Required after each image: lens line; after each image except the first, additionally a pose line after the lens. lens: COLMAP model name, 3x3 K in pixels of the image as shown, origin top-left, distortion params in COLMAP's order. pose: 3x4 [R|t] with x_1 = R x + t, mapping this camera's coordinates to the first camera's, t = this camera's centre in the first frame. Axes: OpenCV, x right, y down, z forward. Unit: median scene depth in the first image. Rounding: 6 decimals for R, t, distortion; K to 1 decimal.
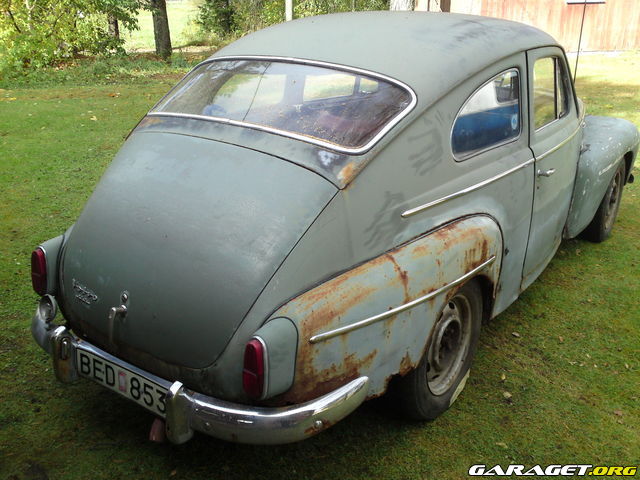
lens RADIAL K [[676.6, 0, 316.7], [0, 676.6, 239.3], [0, 0, 1]] dist [0.027867, 0.000000]
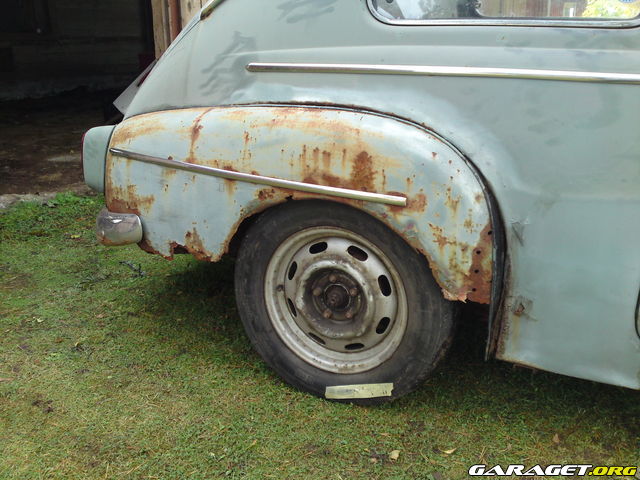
lens RADIAL K [[676.6, 0, 317.2], [0, 676.6, 240.0], [0, 0, 1]] dist [0.027867, 0.000000]
pose [[0.202377, 0.296539, -0.933332, 0.943785], [-0.335587, 0.916348, 0.218376, -0.051483], [0.920014, 0.269020, 0.284962, 0.911984]]
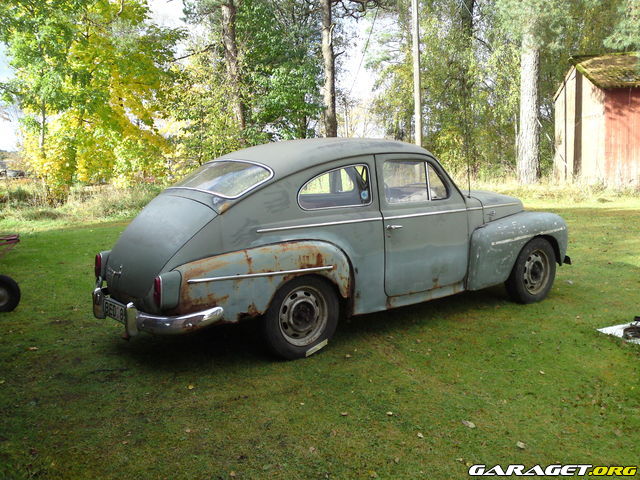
lens RADIAL K [[676.6, 0, 321.7], [0, 676.6, 240.0], [0, 0, 1]] dist [0.027867, 0.000000]
pose [[0.957605, 0.002889, -0.288070, 0.860838], [-0.066491, 0.975168, -0.211249, 0.383434], [0.280307, 0.221447, 0.934018, -0.738939]]
